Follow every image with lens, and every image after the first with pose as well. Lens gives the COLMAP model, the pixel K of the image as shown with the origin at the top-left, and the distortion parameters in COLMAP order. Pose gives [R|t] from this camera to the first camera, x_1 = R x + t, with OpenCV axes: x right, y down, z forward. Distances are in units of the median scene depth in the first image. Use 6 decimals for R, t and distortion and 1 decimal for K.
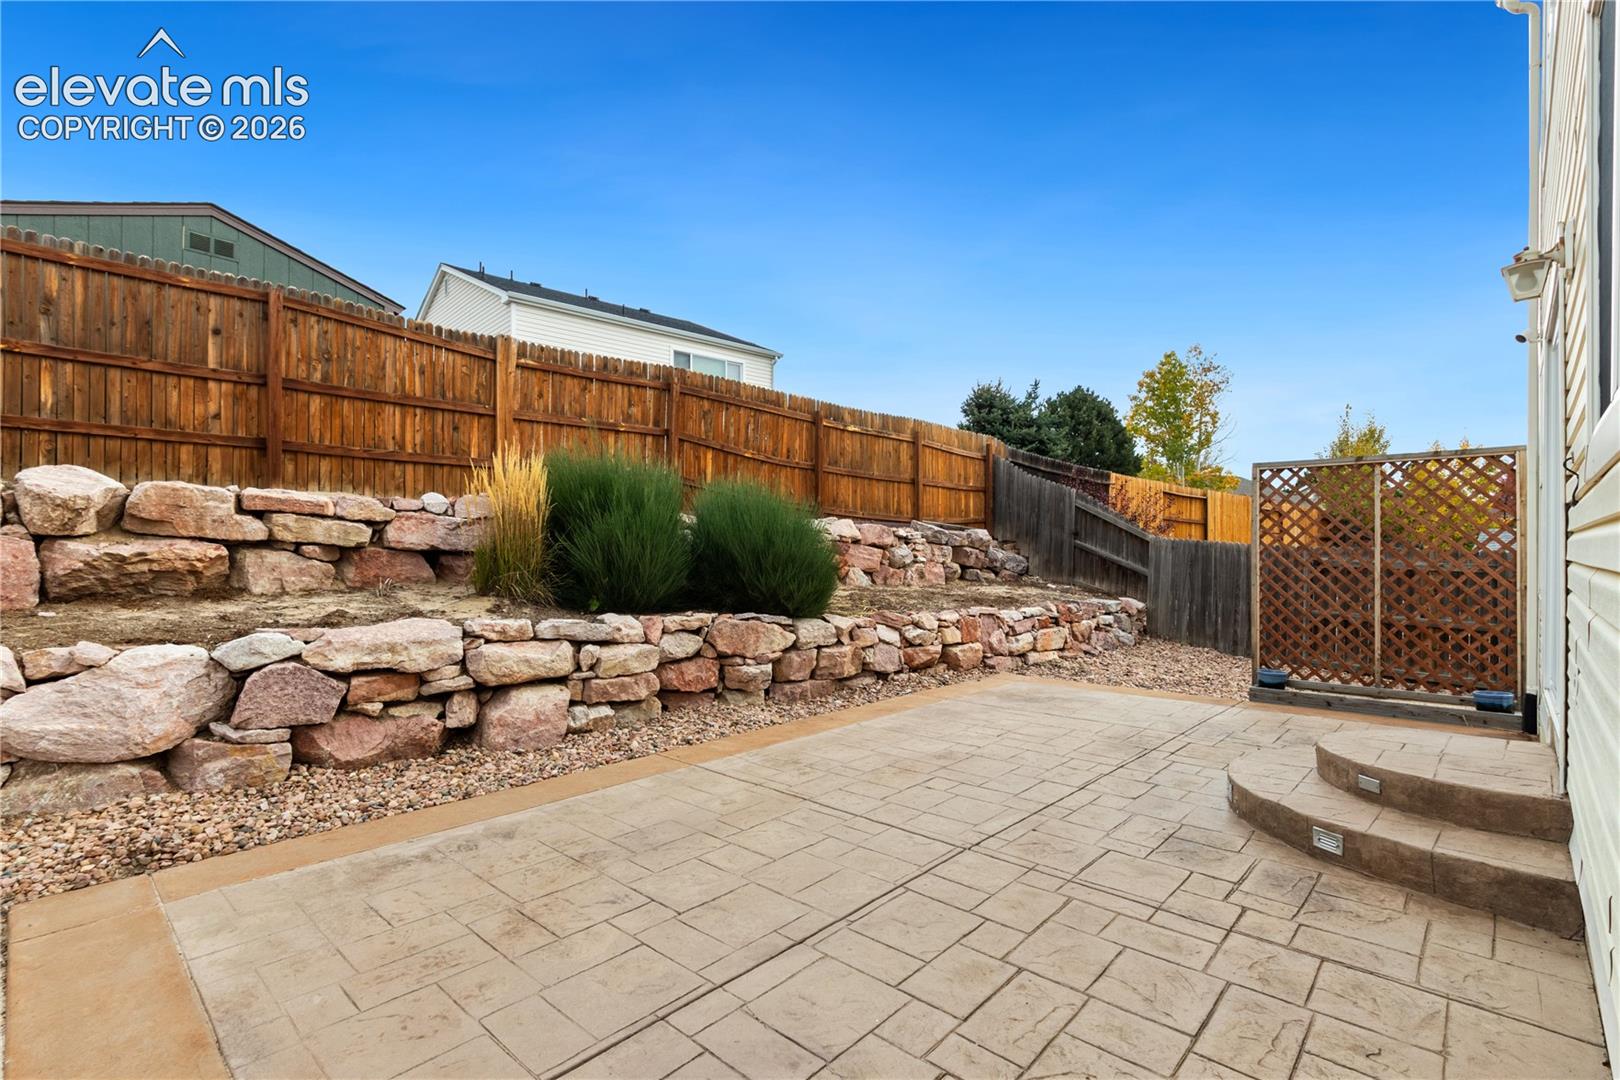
lens RADIAL K [[755.8, 0, 793.6], [0, 755.8, 540.2], [0, 0, 1]] dist [-0.002296, 0.000107]
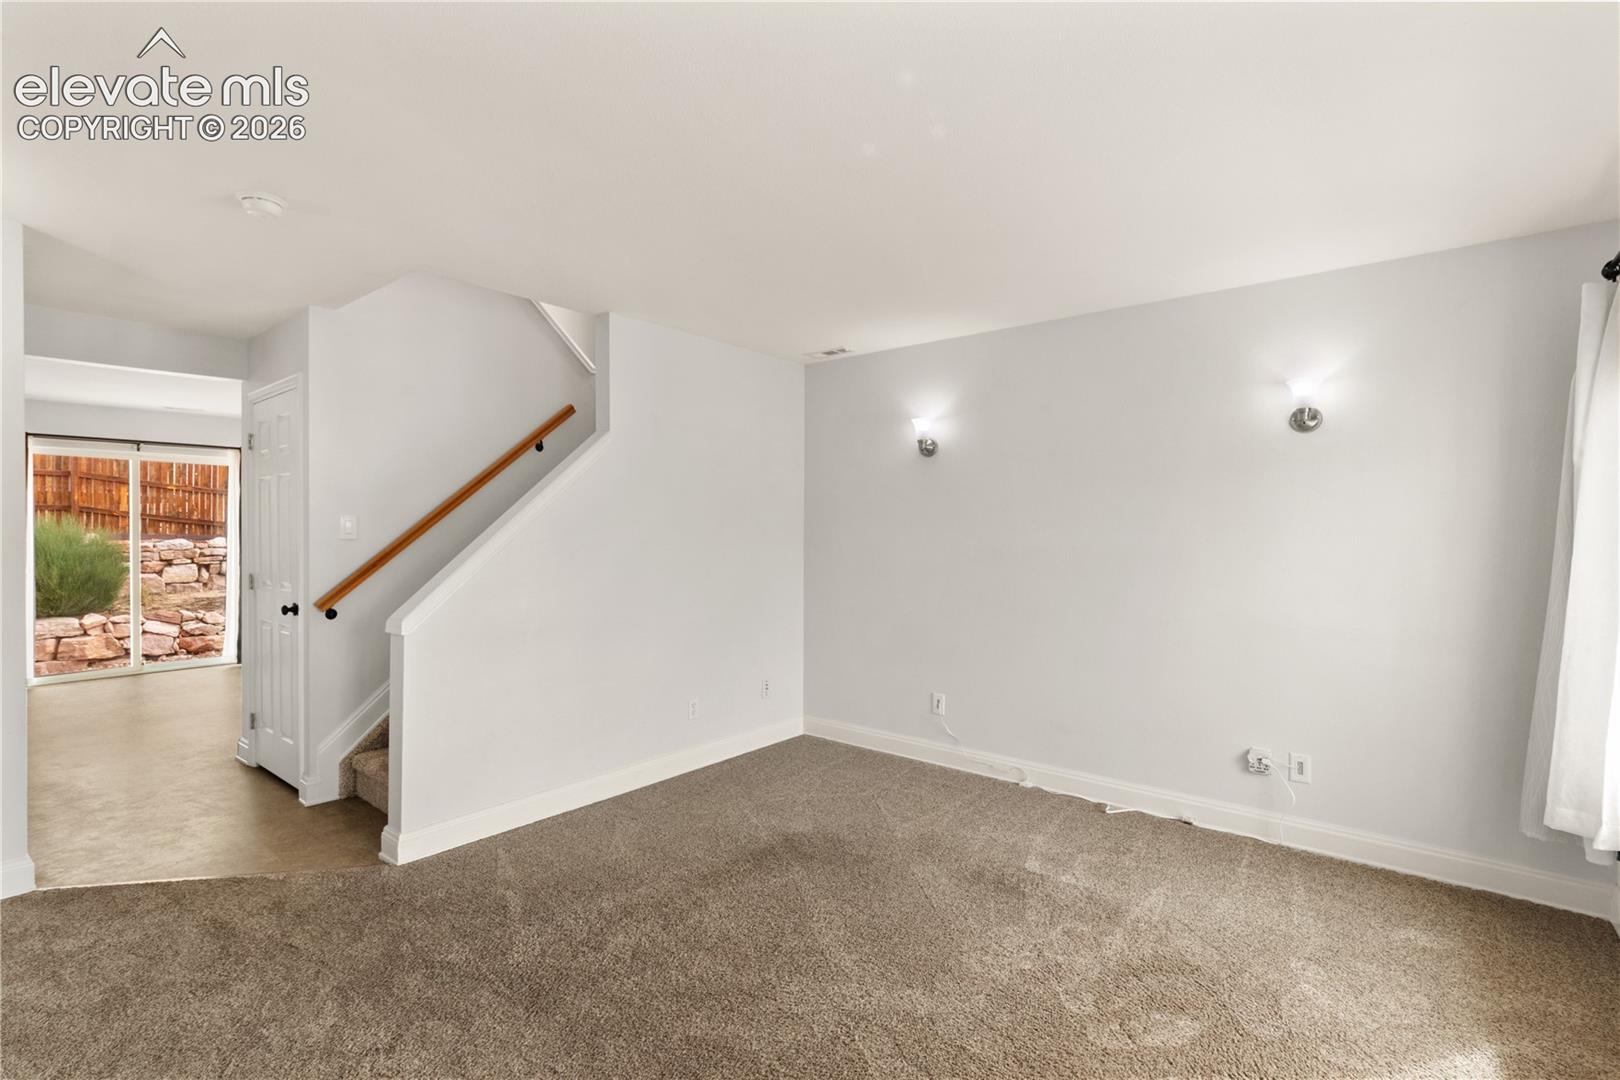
lens RADIAL K [[755.8, 0, 793.6], [0, 755.8, 540.2], [0, 0, 1]] dist [-0.002296, 0.000107]
pose [[0.998660, -0.002526, 0.051689, 1.290092], [0.001615, 0.999843, 0.017649, -0.061579], [-0.051726, -0.017542, 0.998507, -0.464462]]
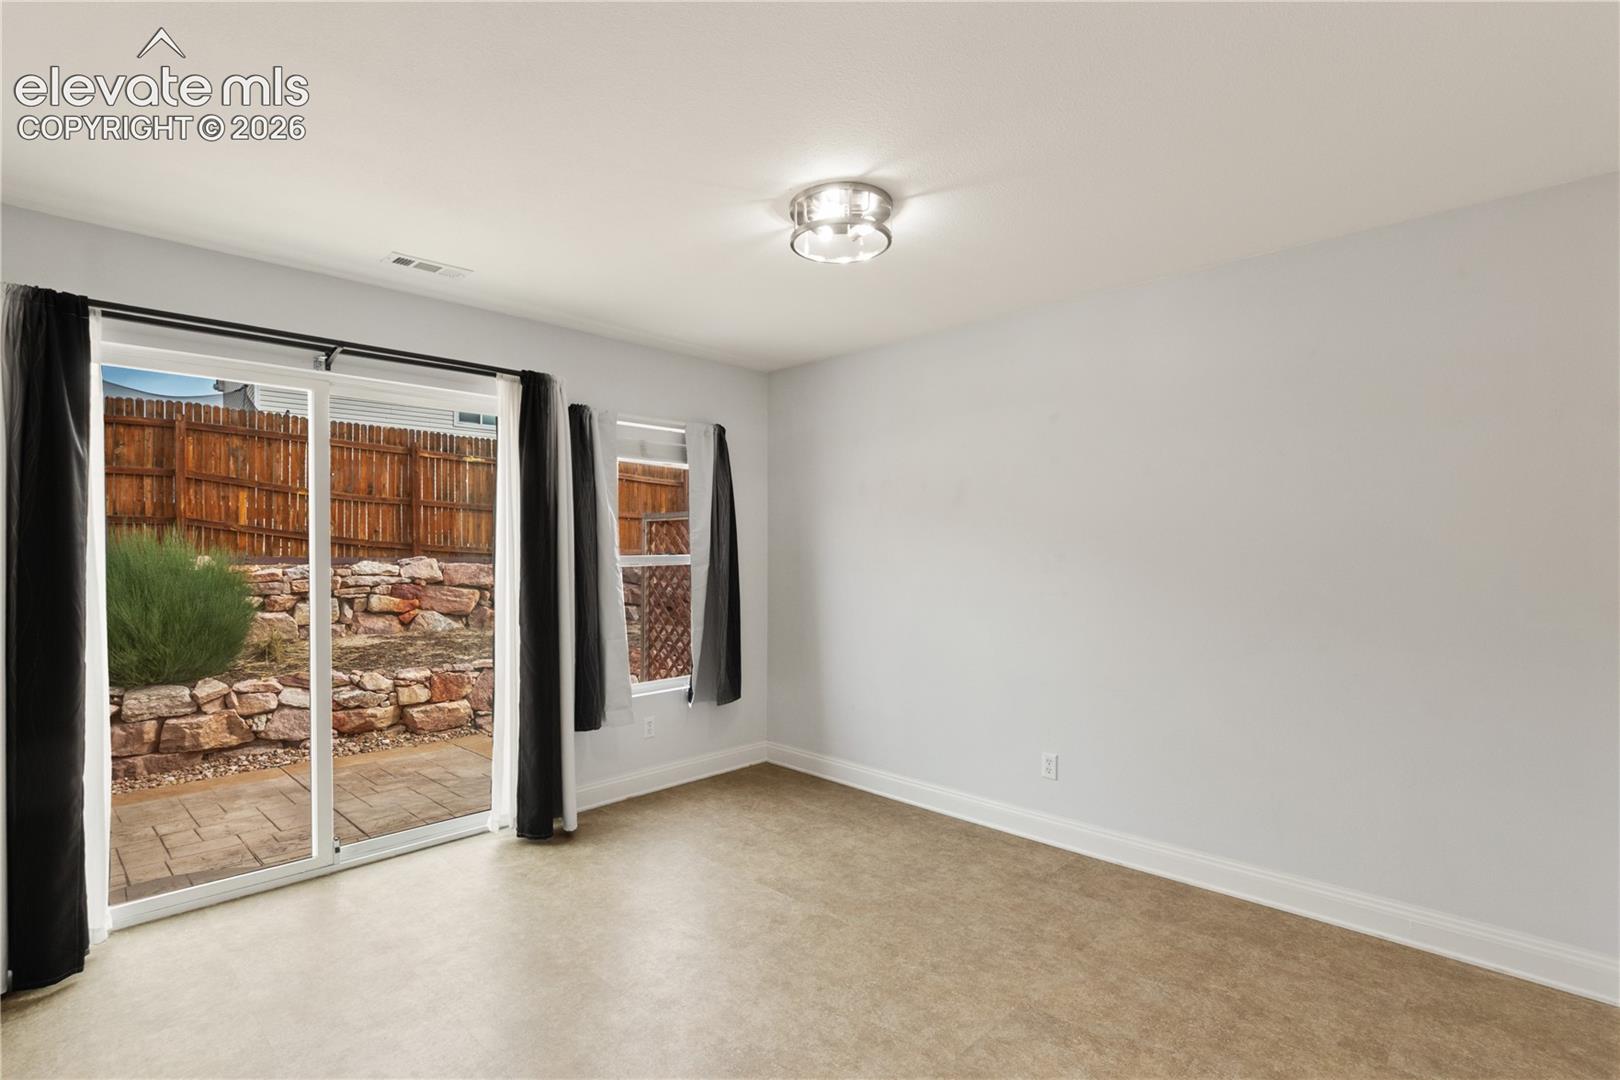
lens RADIAL K [[769.2, 0, 787.1], [0, 769.2, 557.6], [0, 0, 1]] dist [-0.006740, -0.000467]
pose [[0.999408, -0.007596, -0.033563, 0.793879], [0.008132, 0.999841, 0.015883, -0.059290], [0.033437, -0.016147, 0.999310, 0.098223]]
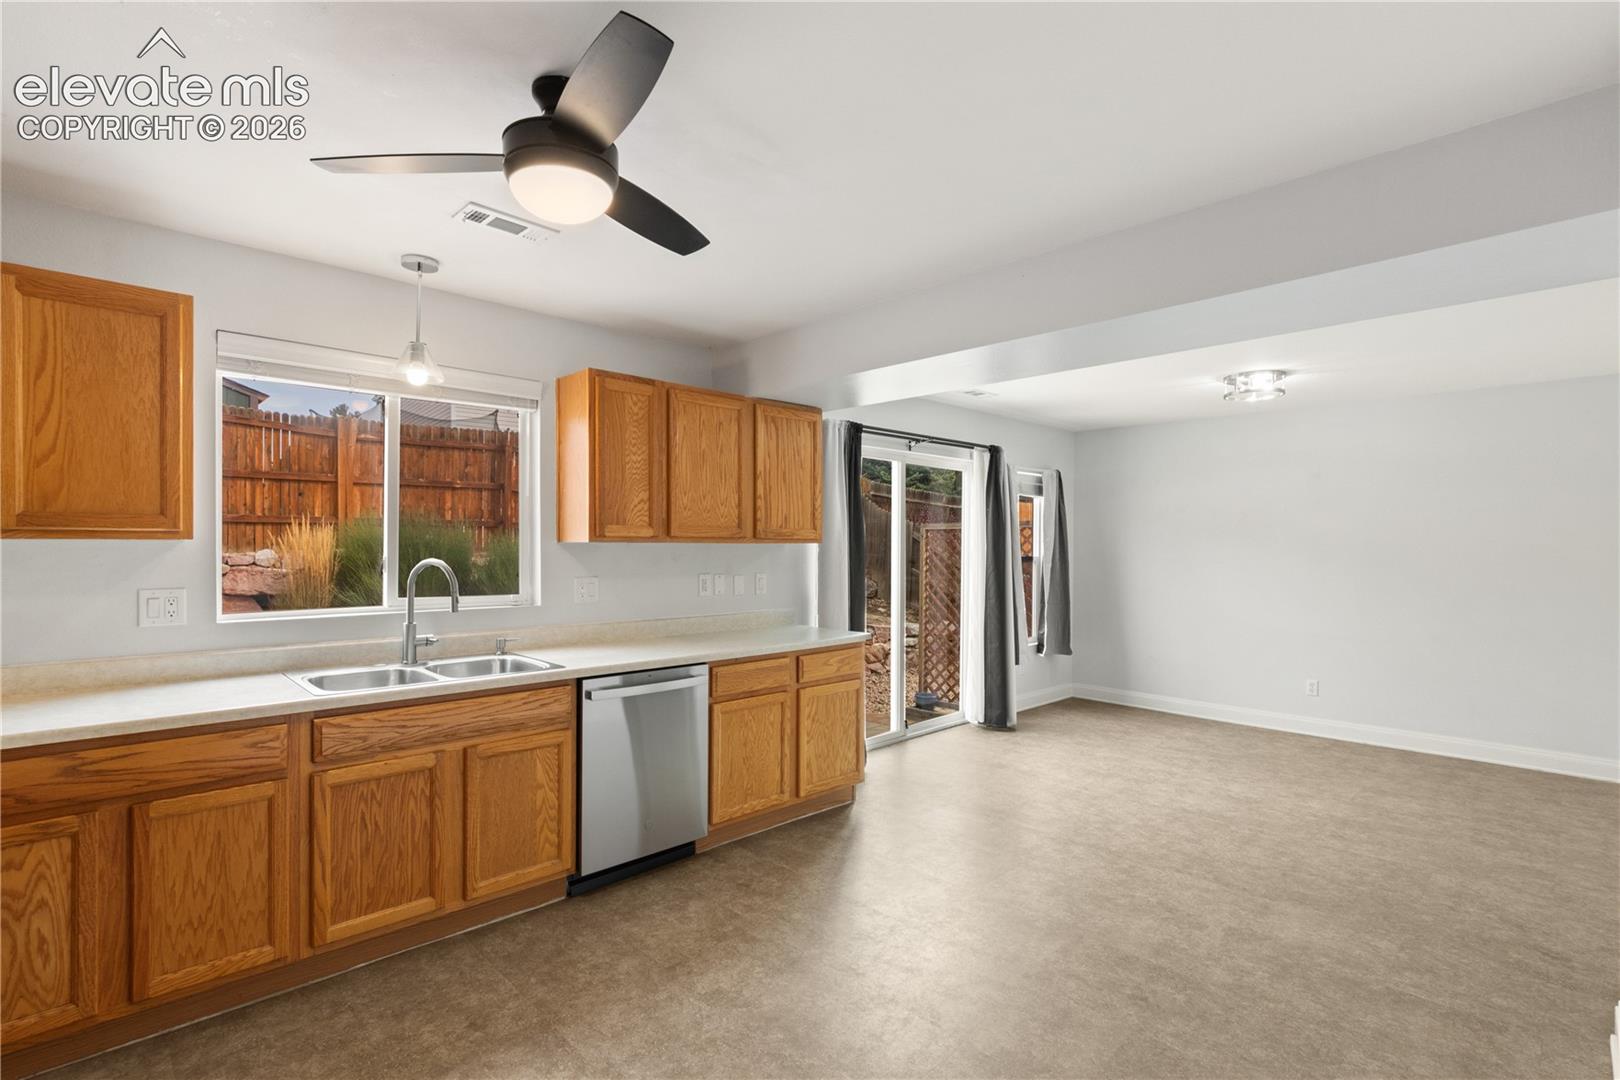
lens RADIAL K [[758.3, 0, 790.8], [0, 758.3, 548.4], [0, 0, 1]] dist [-0.007541, 0.000120]
pose [[0.998230, -0.000395, -0.059472, 0.458631], [0.000895, 0.999964, 0.008379, -0.069751], [0.059467, -0.008418, 0.998195, -0.217122]]
